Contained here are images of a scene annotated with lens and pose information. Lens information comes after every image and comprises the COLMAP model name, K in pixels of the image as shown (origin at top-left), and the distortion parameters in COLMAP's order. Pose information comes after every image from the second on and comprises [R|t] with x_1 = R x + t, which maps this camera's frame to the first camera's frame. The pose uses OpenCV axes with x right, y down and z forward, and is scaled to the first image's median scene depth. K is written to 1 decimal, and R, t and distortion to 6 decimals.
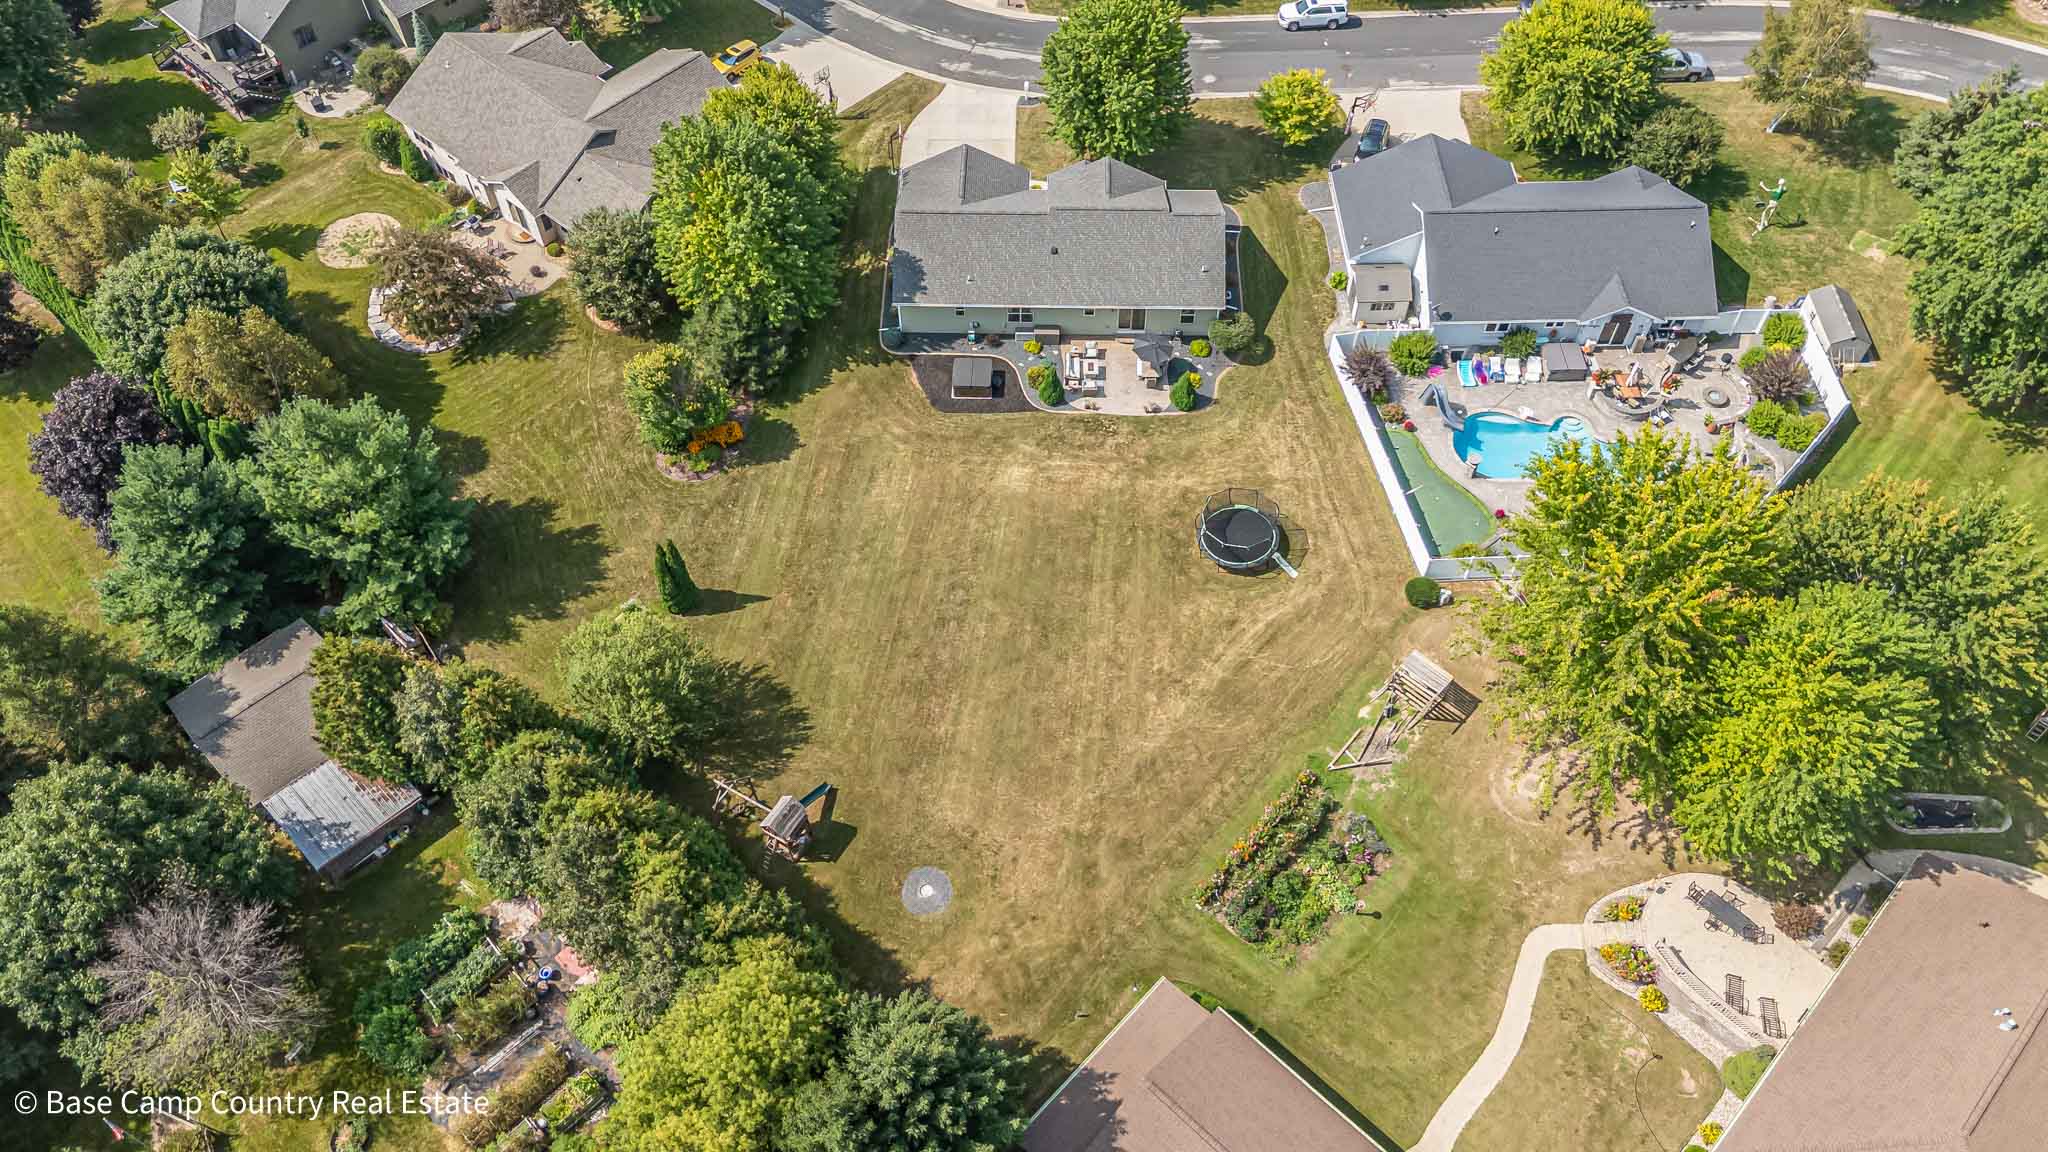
lens RADIAL K [[1489.0, 0, 1009.6], [0, 1489.0, 573.2], [0, 0, 1]] dist [0.105361, -0.107699]
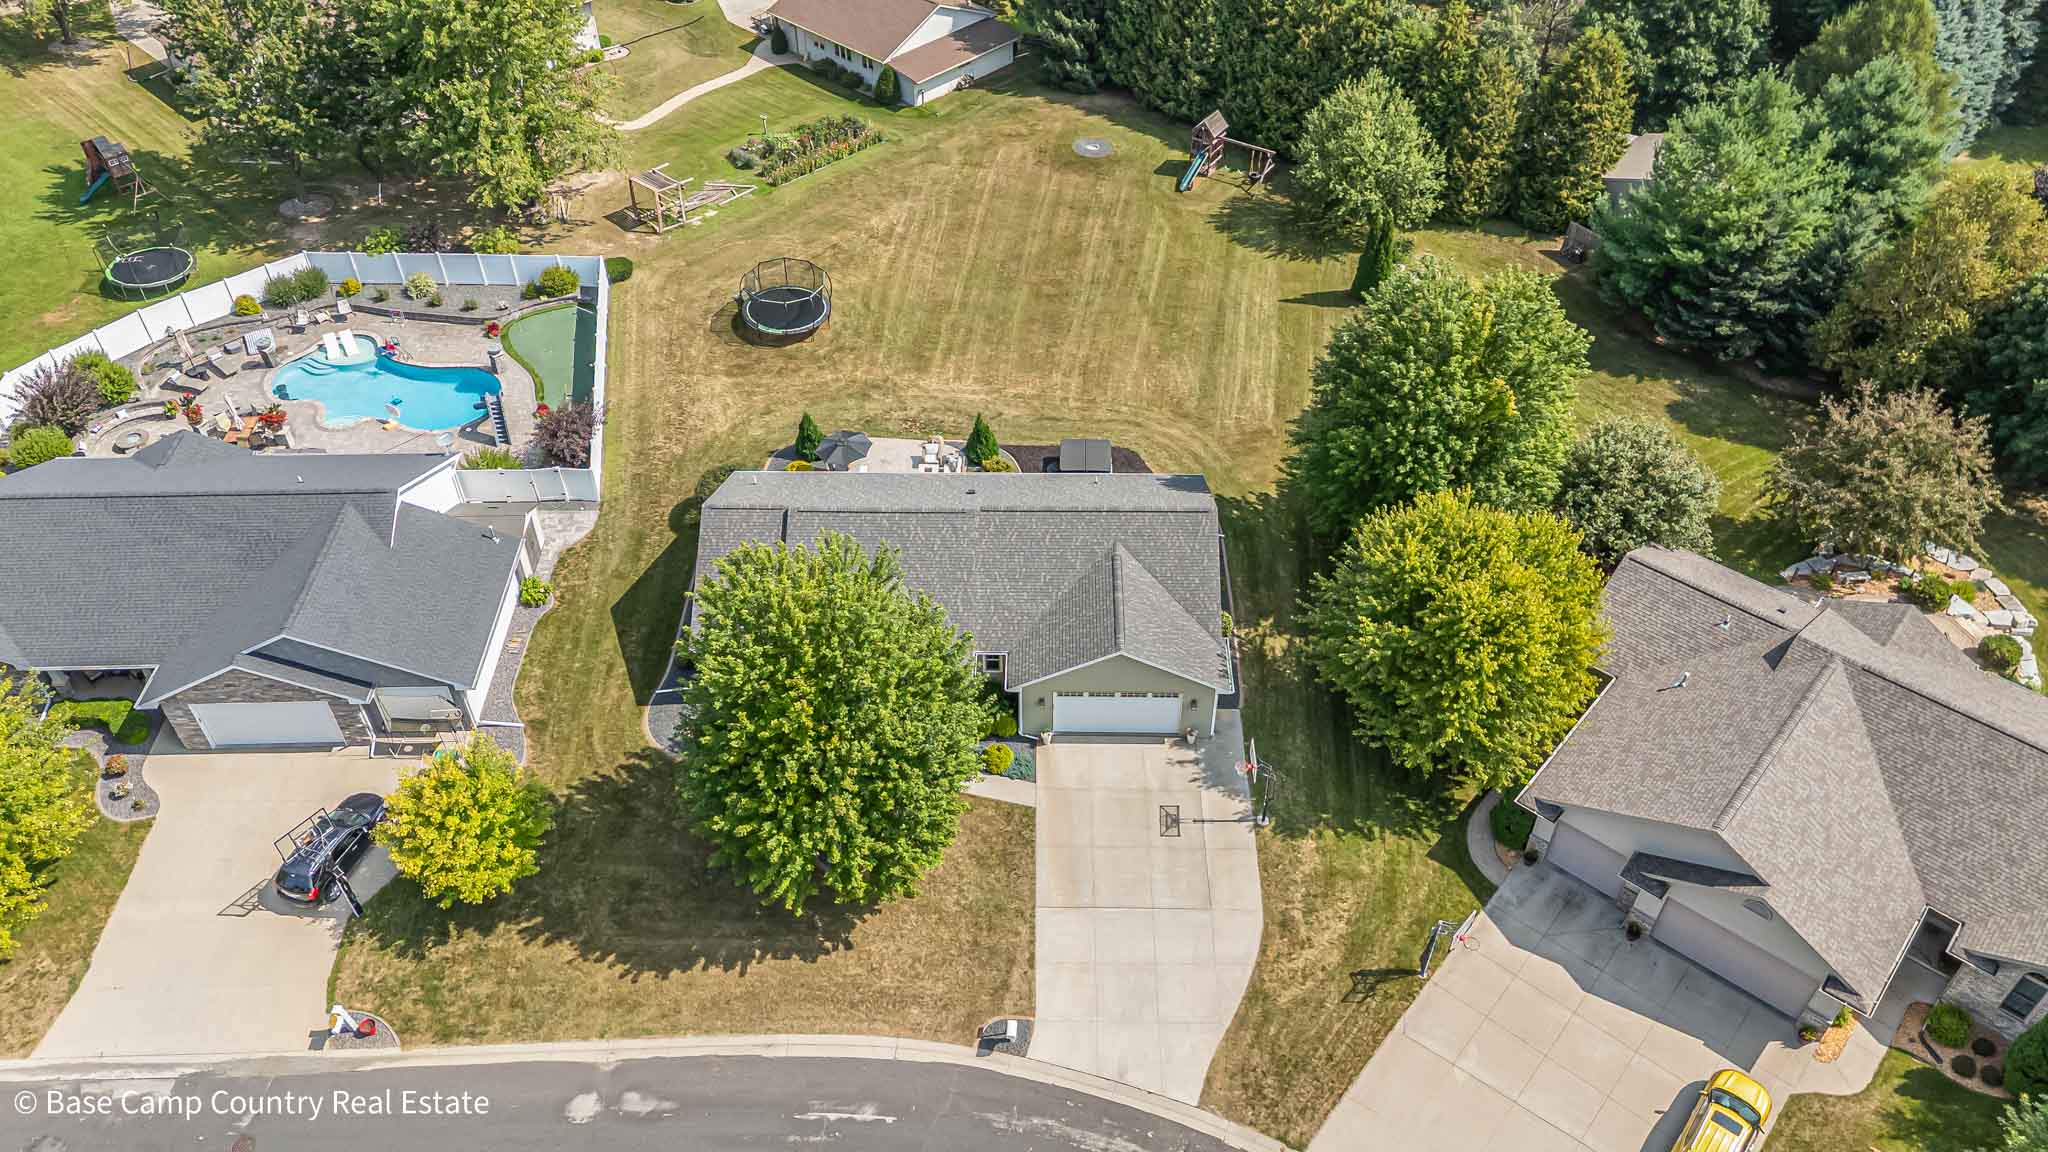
lens RADIAL K [[1534.4, 0, 1011.5], [0, 1534.4, 614.5], [0, 0, 1]] dist [0.103656, -0.111889]
pose [[-0.999696, 0.023731, 0.006636, 0.012439], [0.004116, -0.104700, 0.994495, -1.030060], [0.024295, 0.994221, 0.104570, 1.126781]]
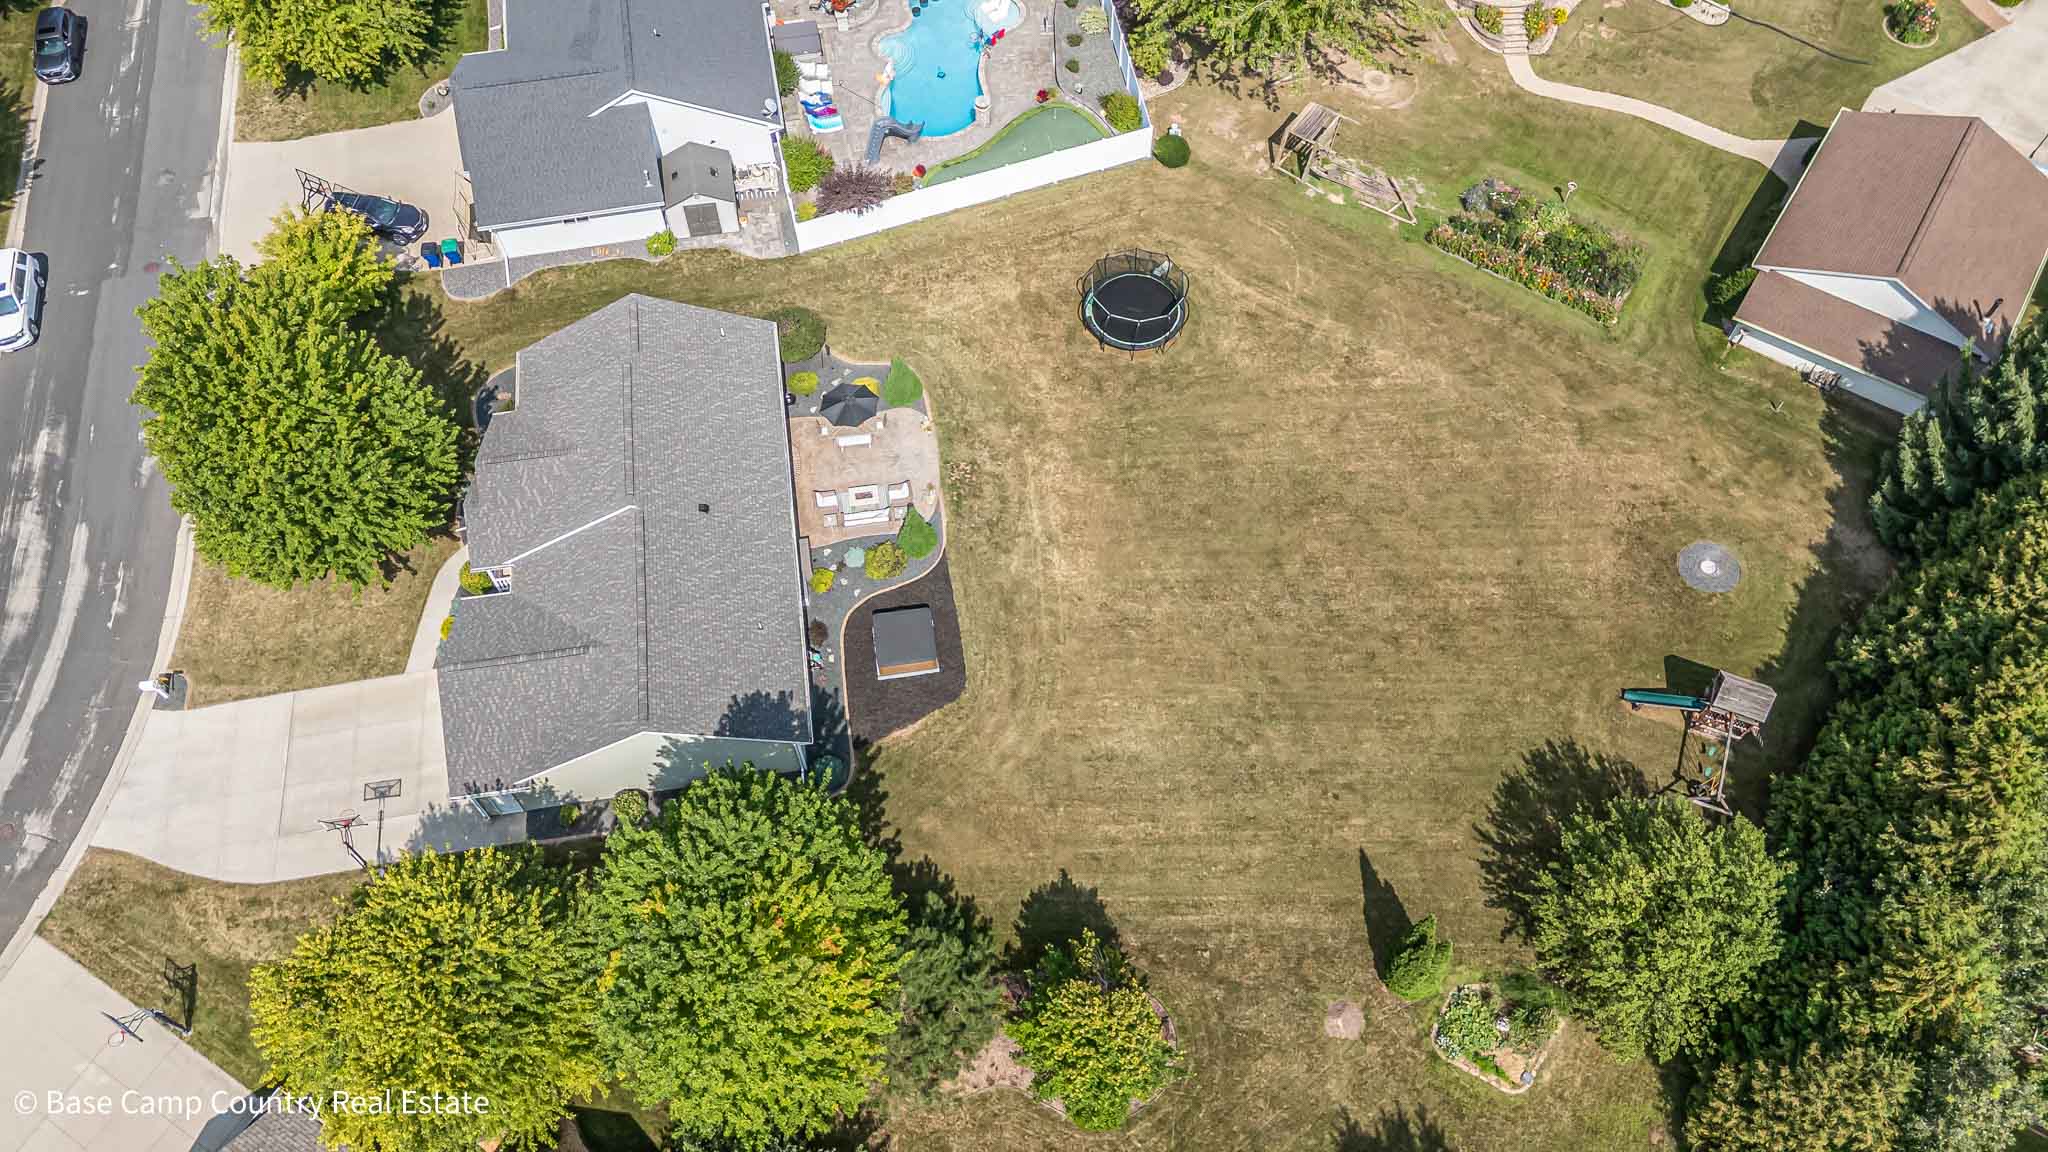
lens RADIAL K [[1489.0, 0, 1009.6], [0, 1489.0, 573.2], [0, 0, 1]] dist [0.105361, -0.107699]
pose [[-0.172030, -0.833738, 0.524678, -0.394892], [0.798436, 0.193951, 0.569985, -0.532917], [-0.576979, 0.516977, 0.632321, 0.617244]]
